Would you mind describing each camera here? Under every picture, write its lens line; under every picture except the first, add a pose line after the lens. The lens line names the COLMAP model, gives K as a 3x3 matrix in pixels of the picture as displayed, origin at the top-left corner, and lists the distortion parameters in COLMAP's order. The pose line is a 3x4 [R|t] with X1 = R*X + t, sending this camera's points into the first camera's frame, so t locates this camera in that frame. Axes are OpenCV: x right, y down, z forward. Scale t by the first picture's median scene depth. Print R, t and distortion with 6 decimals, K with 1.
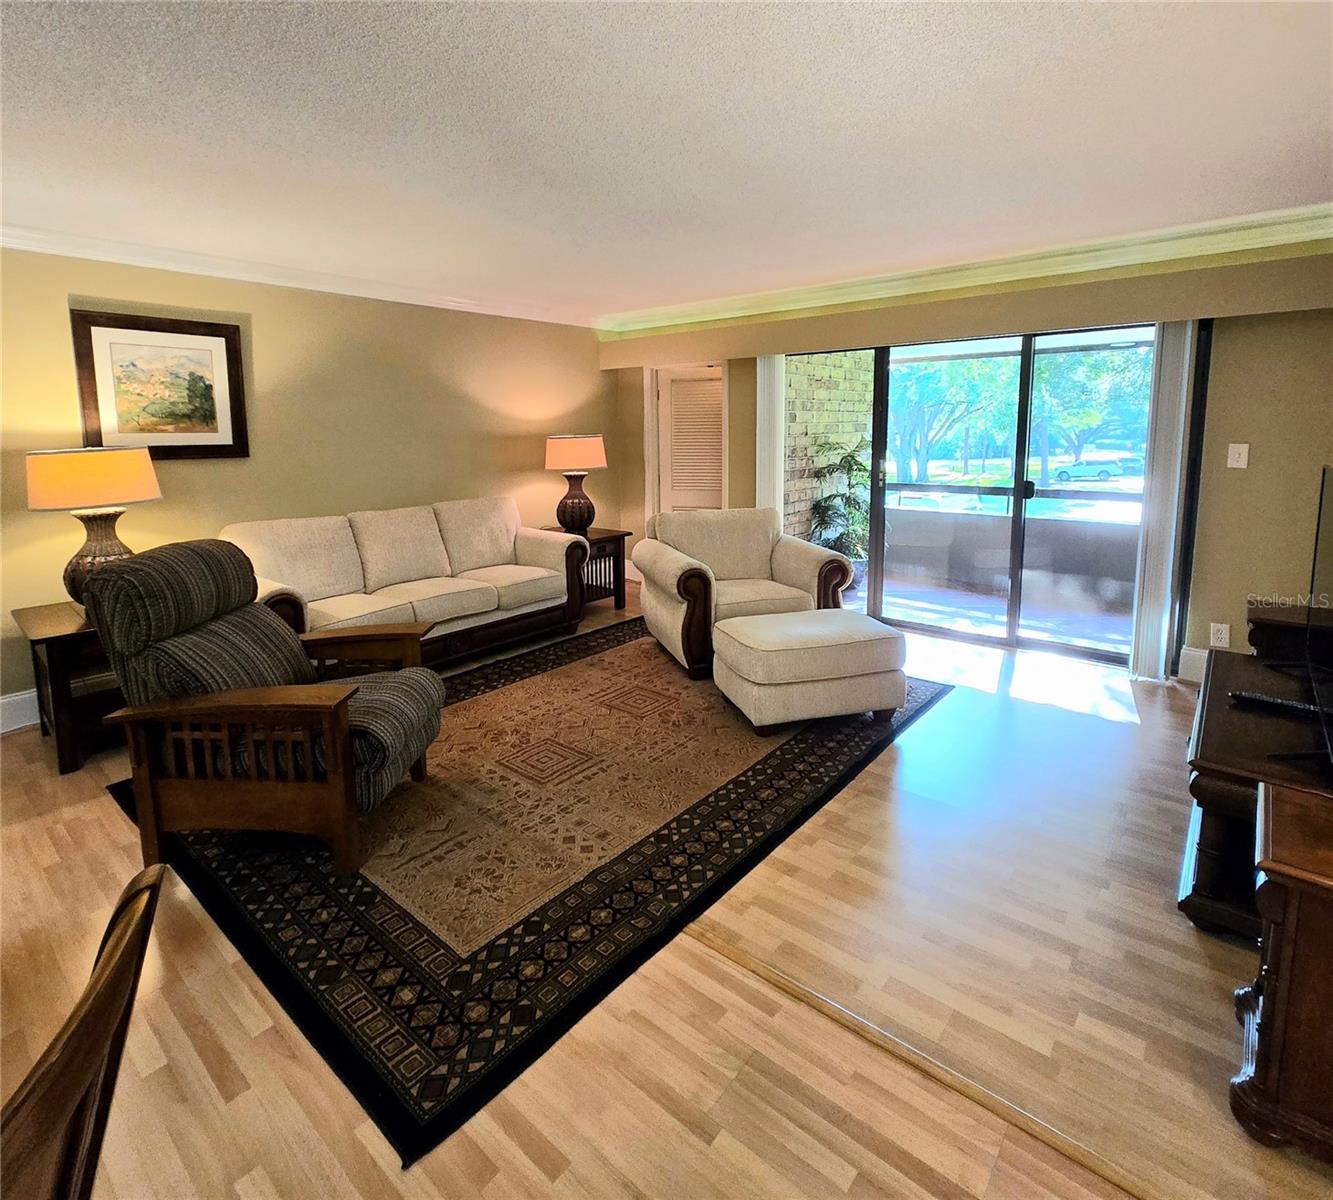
lens RADIAL K [[690.6, 0, 655.6], [0, 690.6, 520.6], [0, 0, 1]] dist [0.000626, -0.001880]
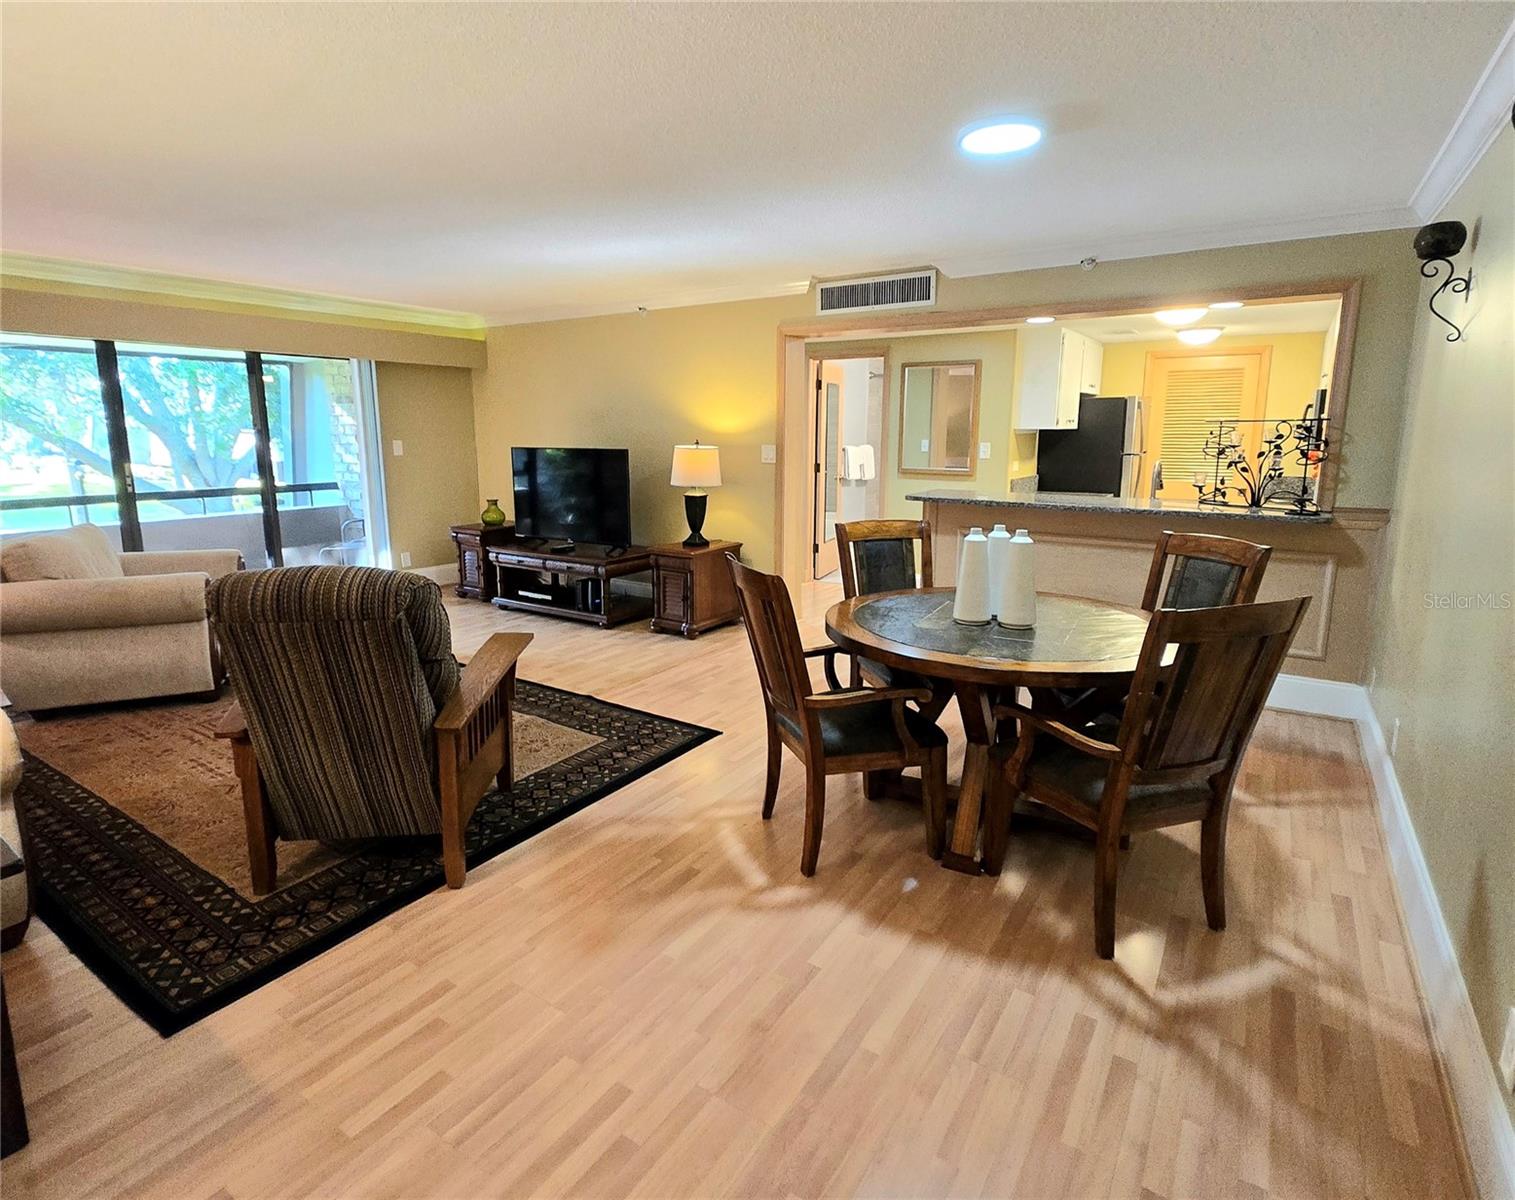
lens RADIAL K [[780.7, 0, 738.3], [0, 780.7, 572.5], [0, 0, 1]] dist [0.001172, 0.000837]
pose [[-0.113609, -0.166327, 0.979504, -1.805683], [0.133546, 0.974384, 0.180947, -0.056611], [-0.984509, 0.151366, -0.088486, 0.676457]]
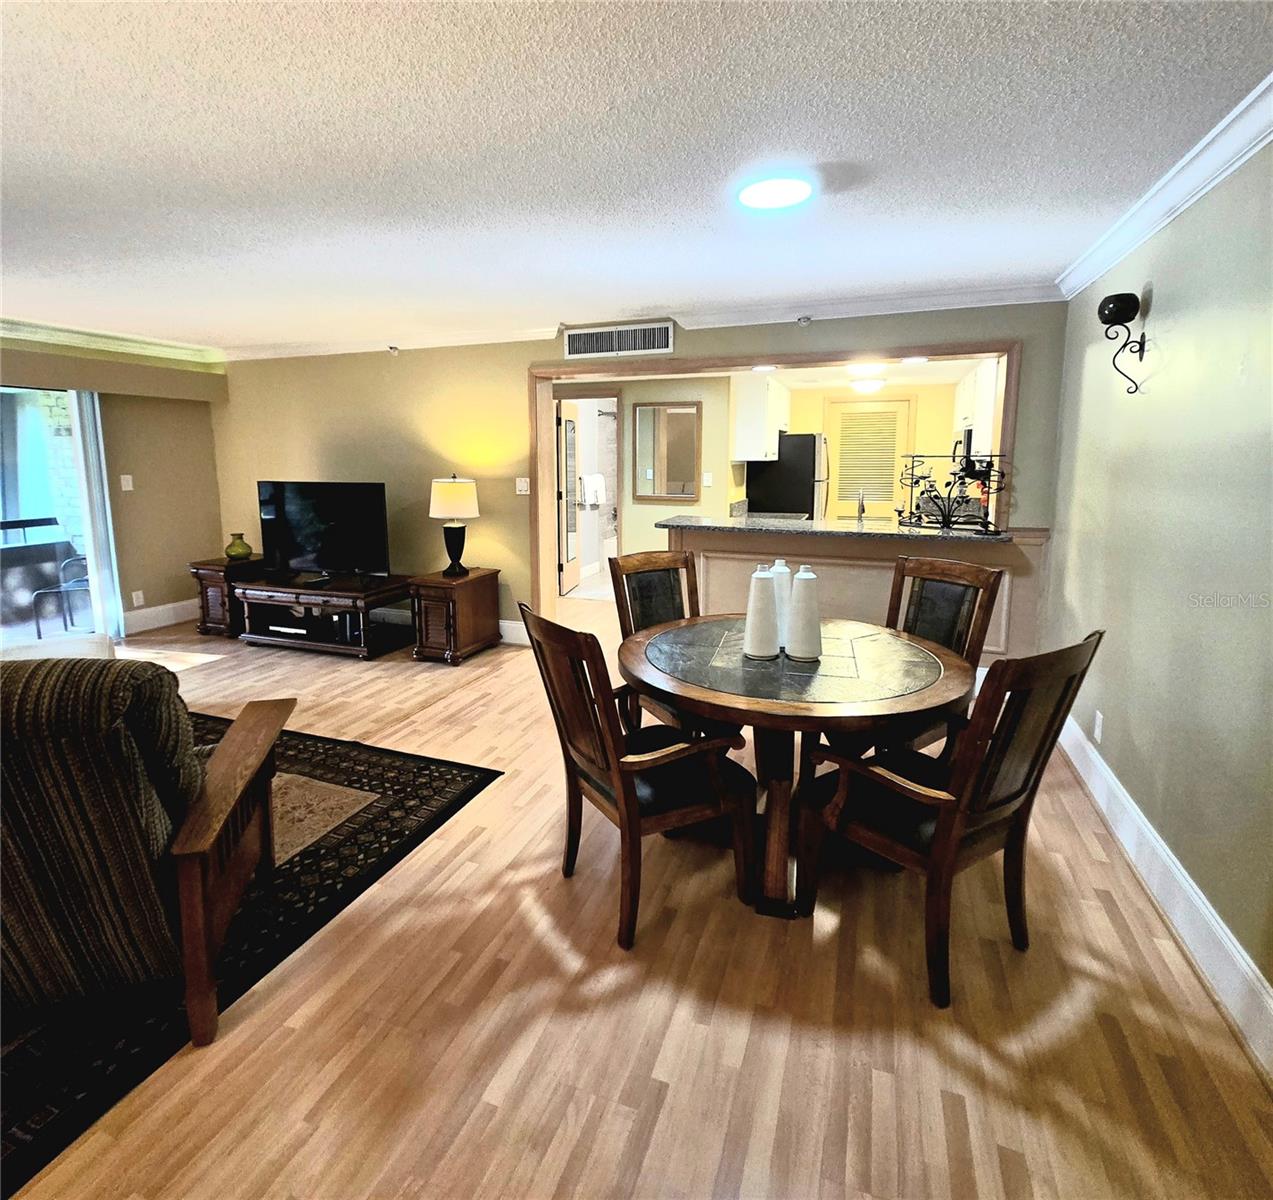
lens RADIAL K [[657.3, 0, 620.5], [0, 657.3, 549.3], [0, 0, 1]] dist [0.007230, -0.001002]
pose [[-0.334764, -0.118064, 0.934876, -1.547902], [0.132814, 0.976304, 0.170855, -0.089654], [-0.932895, 0.181361, -0.311151, 0.730261]]
